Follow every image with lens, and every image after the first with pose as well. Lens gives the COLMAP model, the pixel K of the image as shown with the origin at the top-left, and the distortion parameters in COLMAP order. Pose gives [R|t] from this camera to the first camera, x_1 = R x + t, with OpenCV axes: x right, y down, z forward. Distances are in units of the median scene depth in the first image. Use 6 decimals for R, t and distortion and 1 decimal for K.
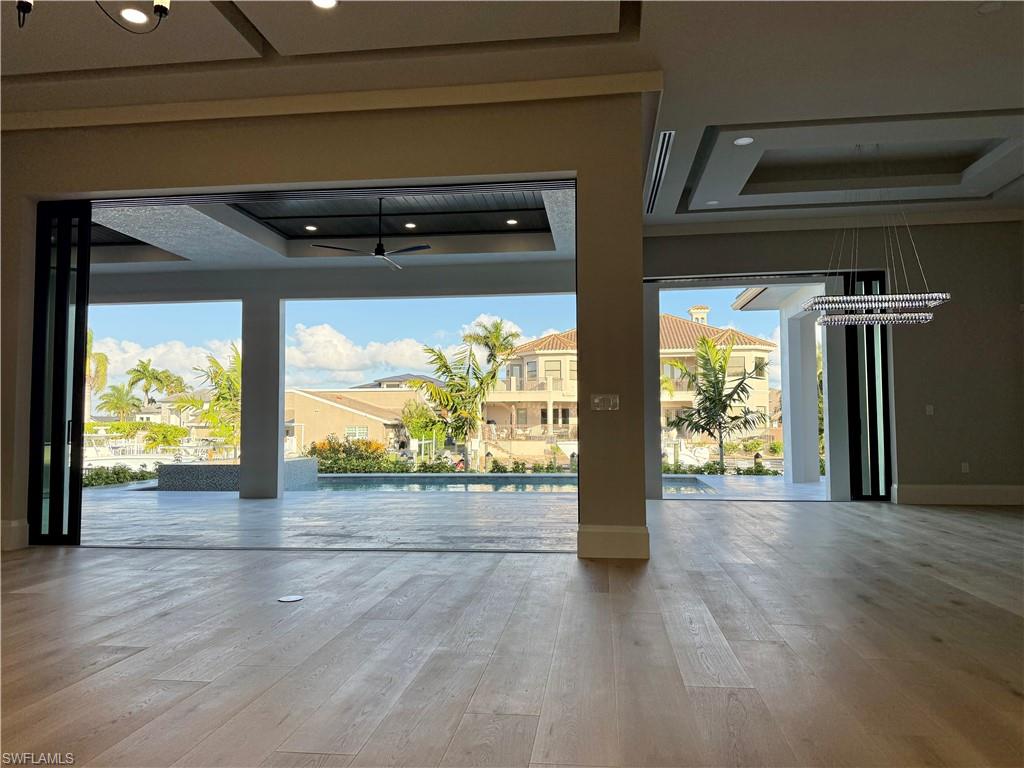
lens RADIAL K [[709.6, 0, 511.5], [0, 709.6, 385.1], [0, 0, 1]] dist [0.014315, -0.005515]
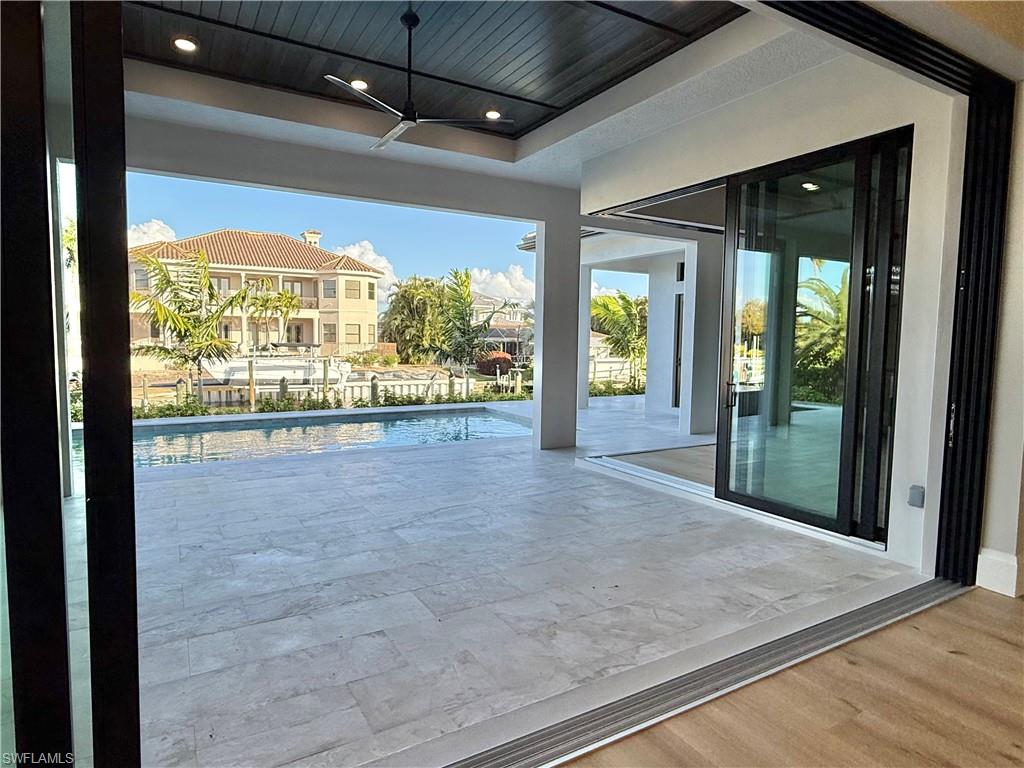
lens RADIAL K [[591.8, 0, 507.3], [0, 591.8, 375.0], [0, 0, 1]] dist [0.002188, 0.003125]
pose [[0.800727, -0.022536, 0.598606, -0.057601], [-0.050983, 0.993102, 0.105585, -0.002650], [-0.596856, -0.115064, 0.794055, 0.085658]]
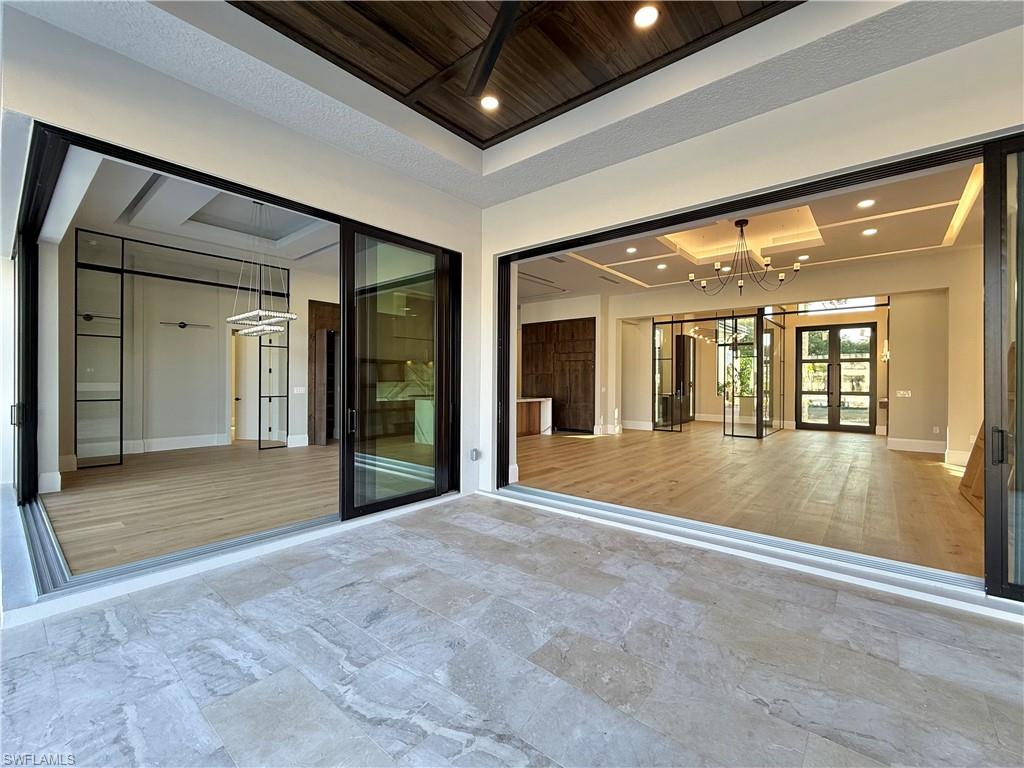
lens RADIAL K [[442.3, 0, 509.3], [0, 442.3, 380.6], [0, 0, 1]] dist [0.004413, 0.000532]
pose [[-0.838310, 0.000289, 0.545194, -0.039657], [-0.034987, 0.997910, -0.054327, 0.004172], [-0.544070, -0.064618, -0.836548, 0.176760]]
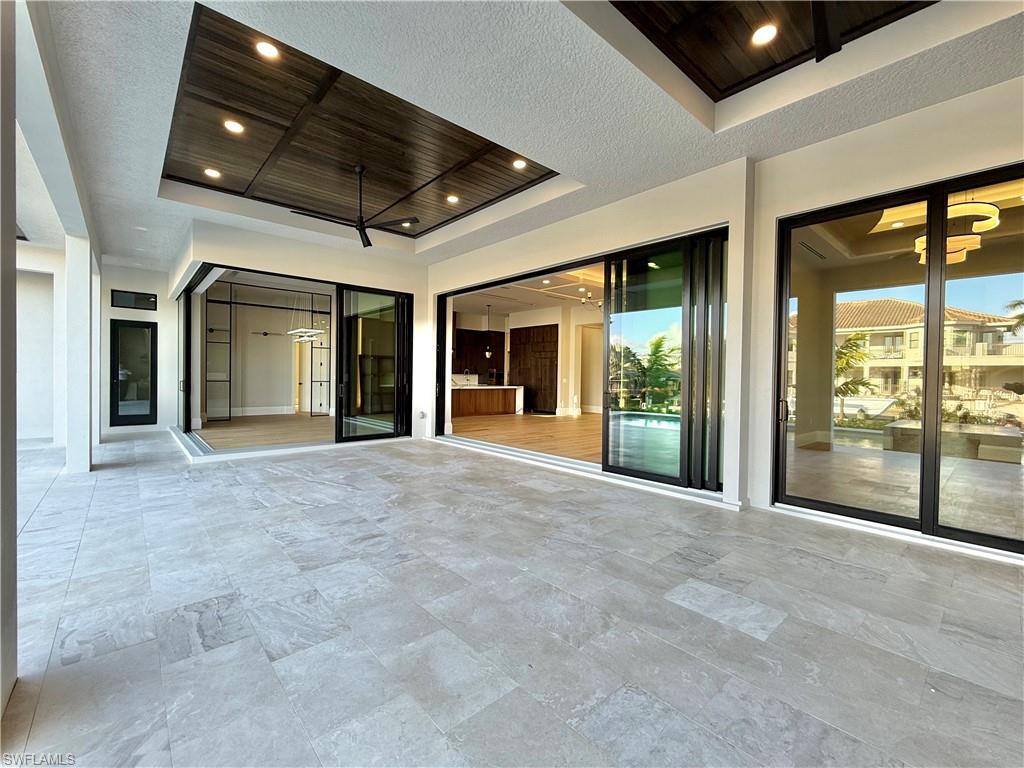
lens RADIAL K [[442.3, 0, 508.6], [0, 442.3, 382.9], [0, 0, 1]] dist [0.004413, 0.000532]
pose [[-0.747379, -0.017438, 0.664169, -0.103285], [-0.051759, 0.998146, -0.032037, 0.006895], [-0.662378, -0.058321, -0.746896, 0.196230]]
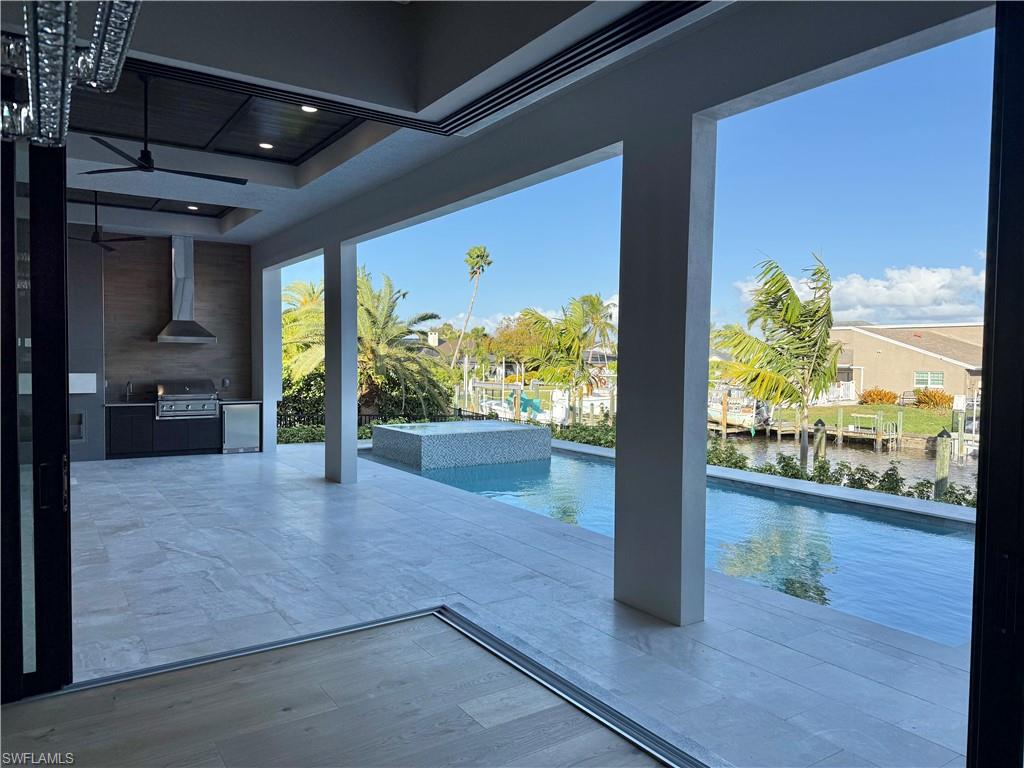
lens RADIAL K [[709.6, 0, 516.7], [0, 709.6, 381.6], [0, 0, 1]] dist [0.014315, -0.005515]
pose [[0.668208, 0.036187, -0.743094, 0.077323], [0.027221, 0.996958, 0.073027, -0.002695], [0.743477, -0.069025, 0.665190, 0.124843]]
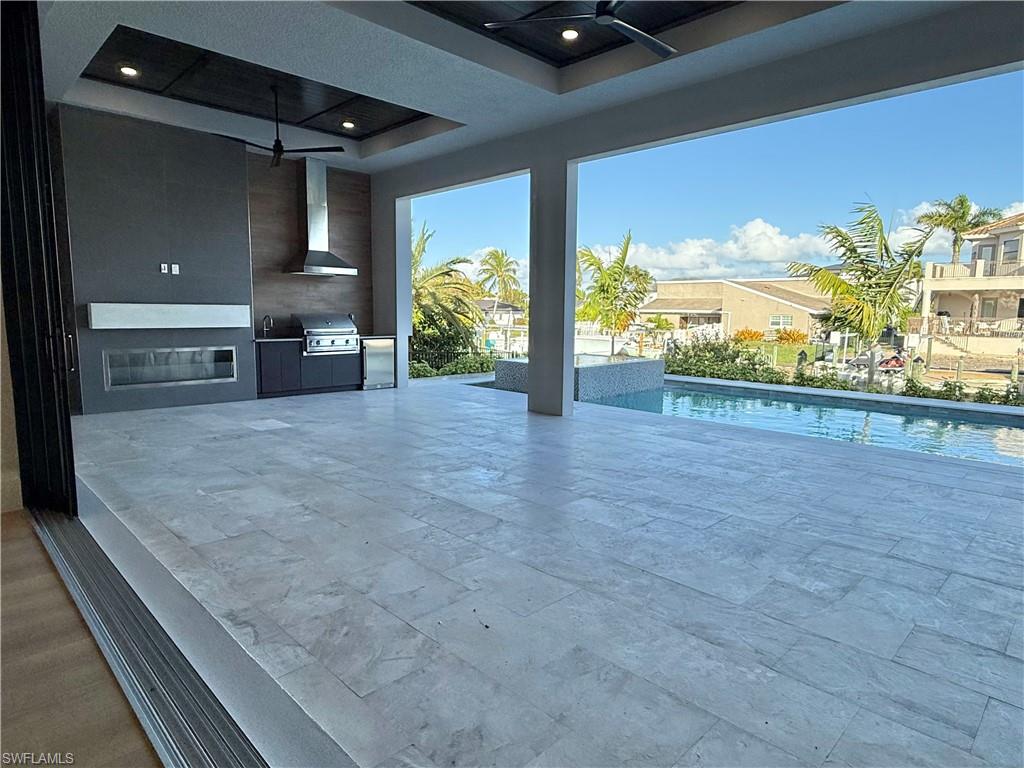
lens RADIAL K [[591.8, 0, 512.3], [0, 591.8, 378.8], [0, 0, 1]] dist [0.002188, 0.003125]
pose [[0.786490, 0.084544, -0.611789, 0.008013], [0.020741, 0.986412, 0.162978, 0.001044], [0.617254, -0.140869, 0.774050, 0.096000]]
